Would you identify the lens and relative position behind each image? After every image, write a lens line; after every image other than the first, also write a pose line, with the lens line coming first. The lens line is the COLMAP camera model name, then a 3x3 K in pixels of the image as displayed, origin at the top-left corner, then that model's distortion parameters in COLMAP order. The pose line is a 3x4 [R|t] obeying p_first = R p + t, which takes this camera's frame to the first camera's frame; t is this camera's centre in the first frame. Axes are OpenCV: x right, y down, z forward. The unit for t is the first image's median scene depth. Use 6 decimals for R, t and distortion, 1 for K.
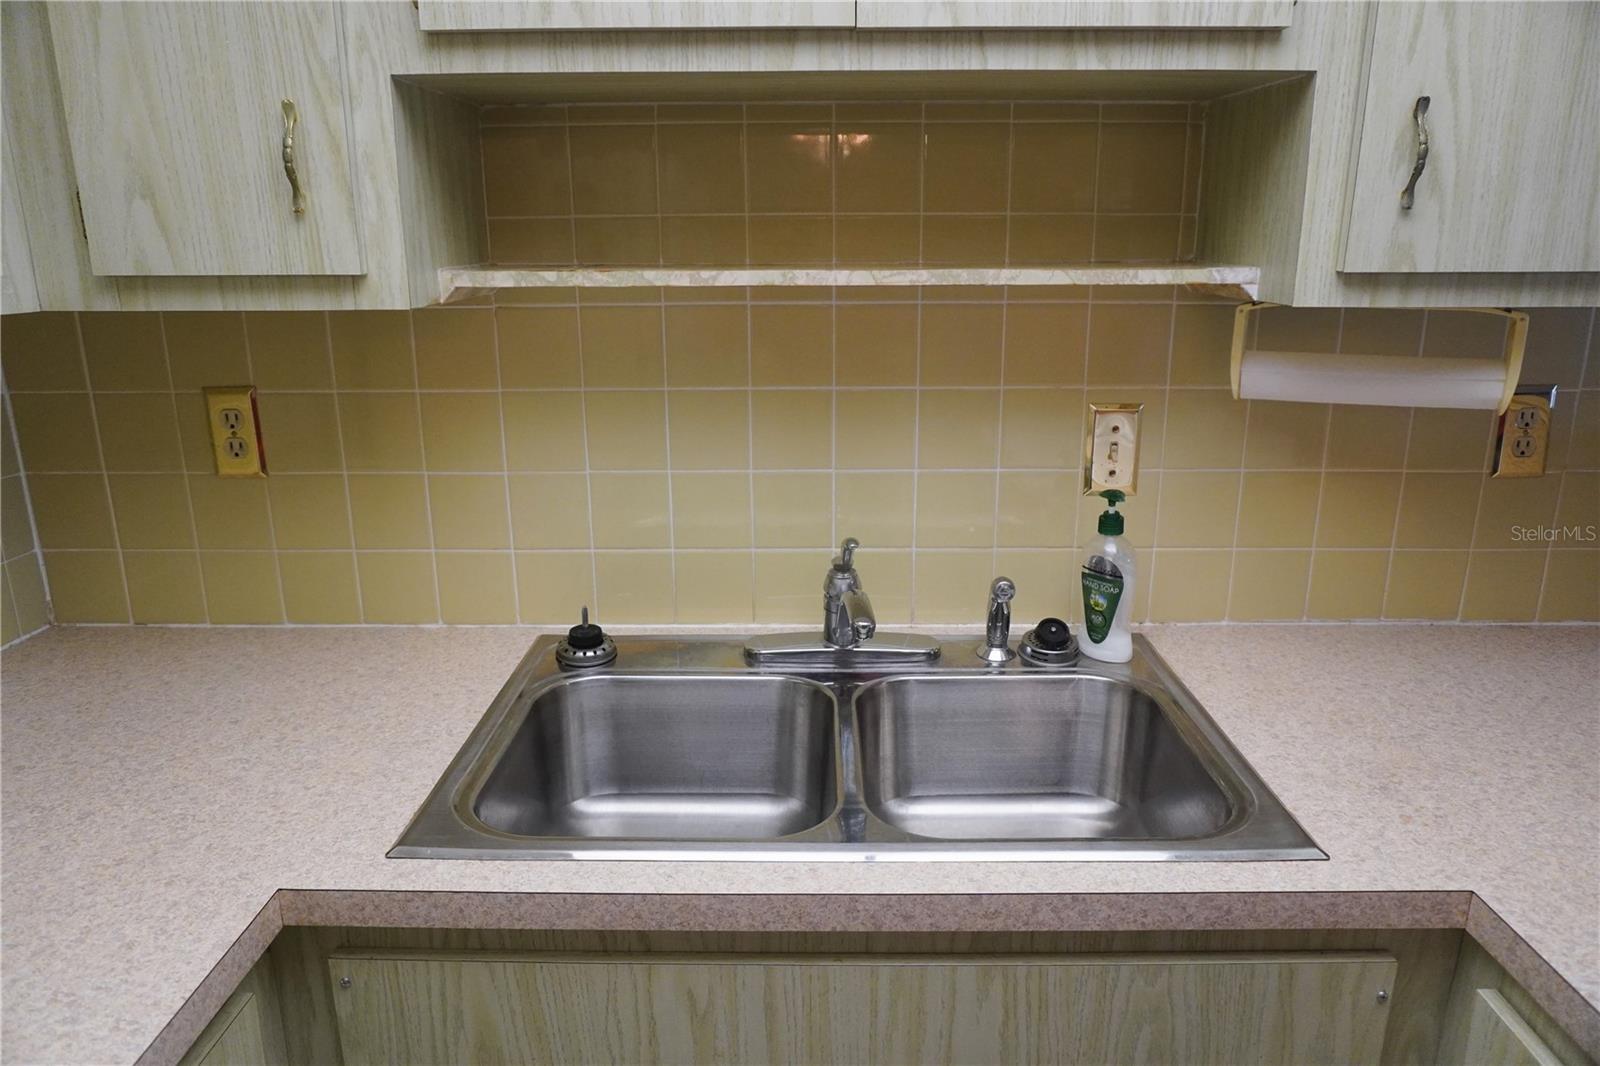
lens RADIAL K [[1121.5, 0, 798.1], [0, 1121.5, 536.9], [0, 0, 1]] dist [-0.037223, 0.027676]
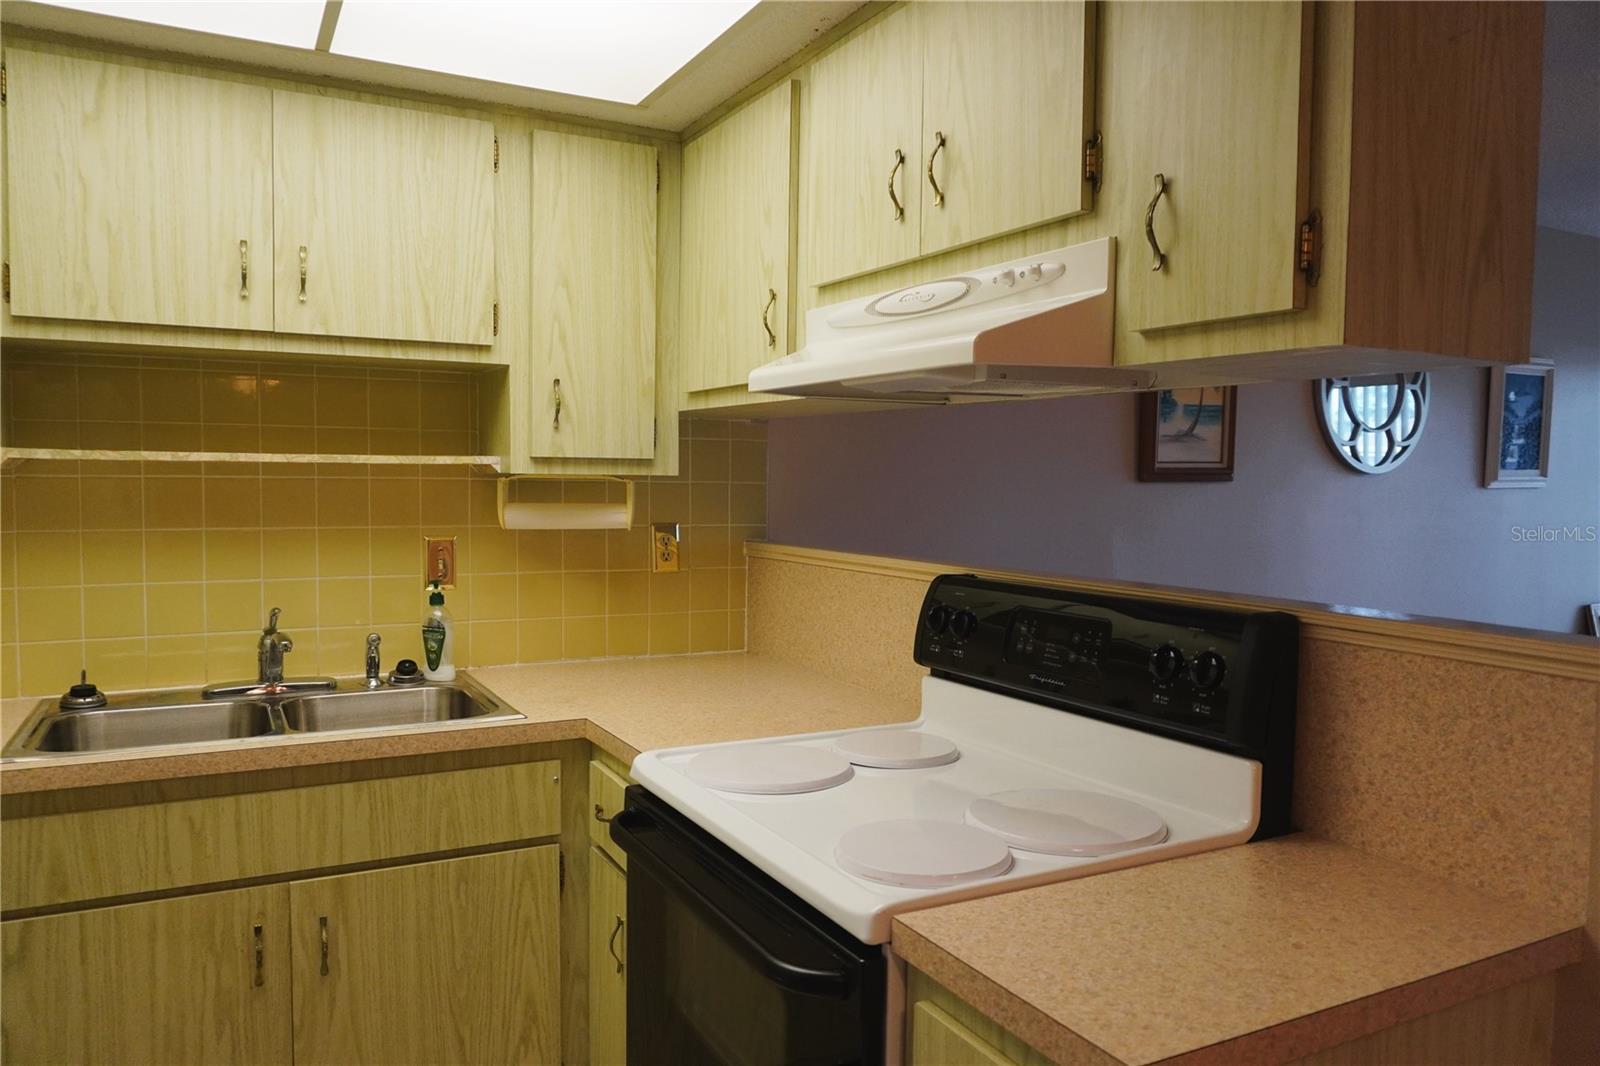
lens RADIAL K [[1121.5, 0, 804.0], [0, 1121.5, 536.5], [0, 0, 1]] dist [-0.037223, 0.027676]
pose [[0.876215, -0.011495, 0.481783, -0.077527], [0.111663, 0.977352, -0.179762, 0.352553], [-0.468805, 0.211308, 0.857654, -1.038333]]
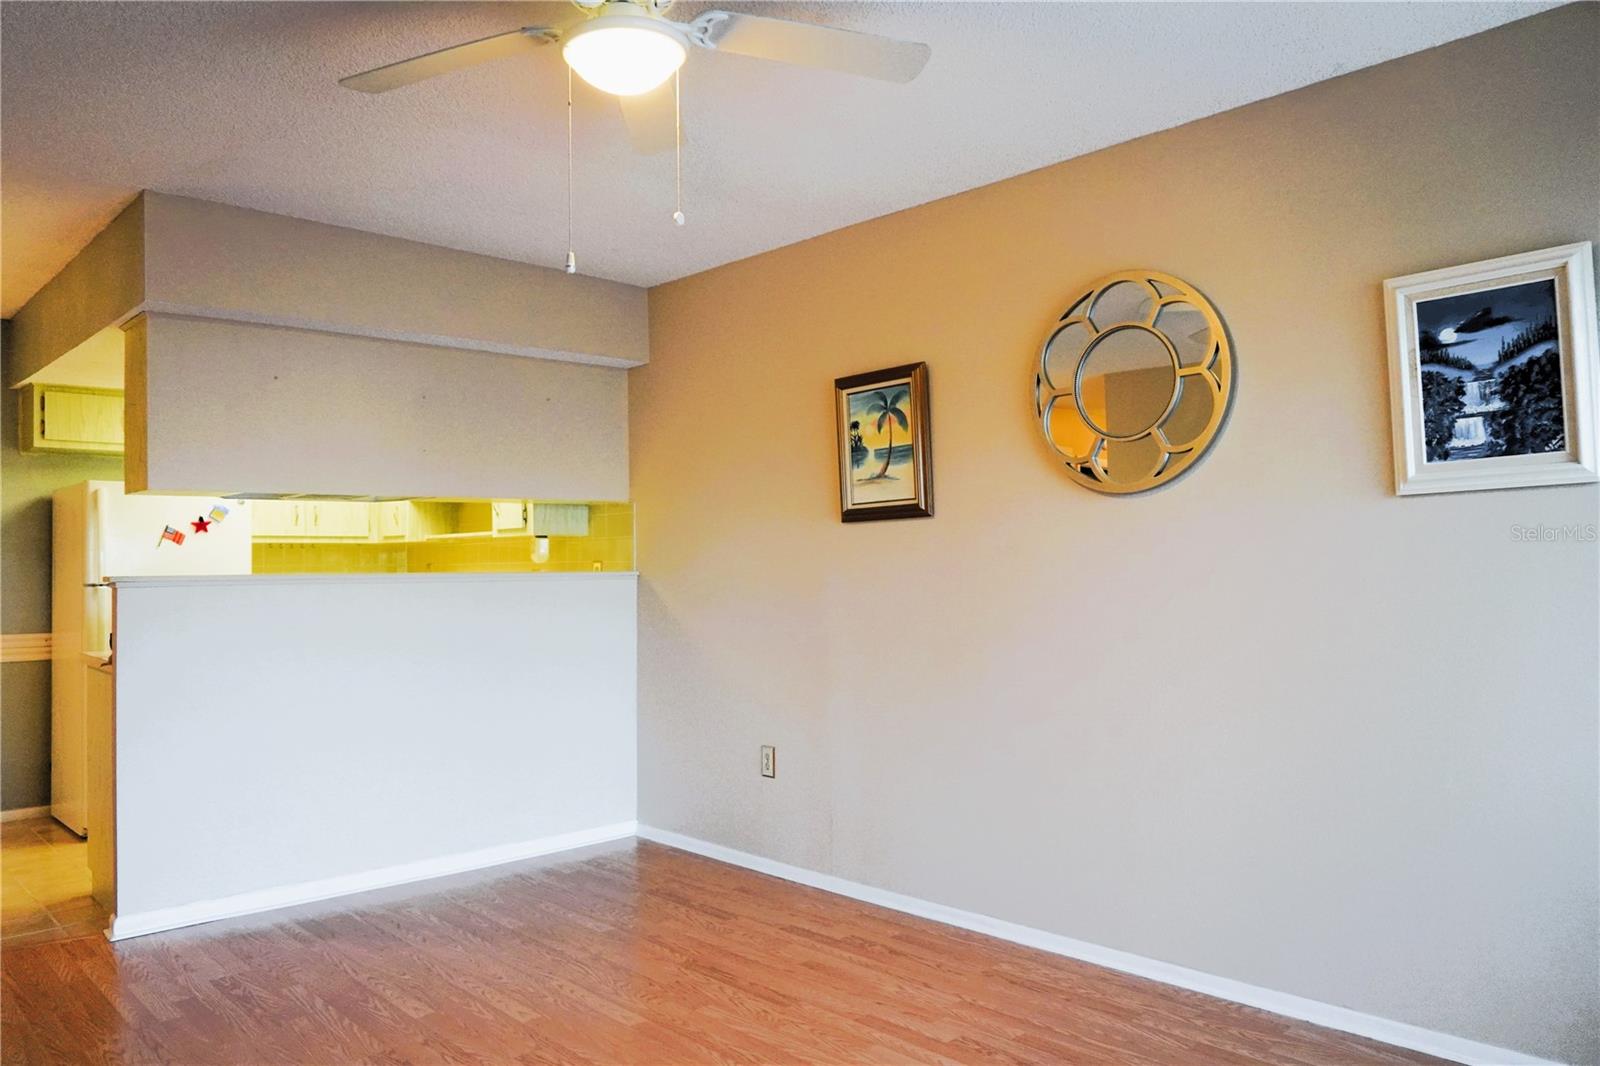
lens RADIAL K [[1121.5, 0, 810.6], [0, 1121.5, 530.4], [0, 0, 1]] dist [-0.037223, 0.027676]
pose [[0.708530, -0.031550, -0.704975, 4.946632], [-0.176882, 0.959168, -0.220700, 0.596202], [0.683153, 0.281071, 0.674019, -1.336736]]
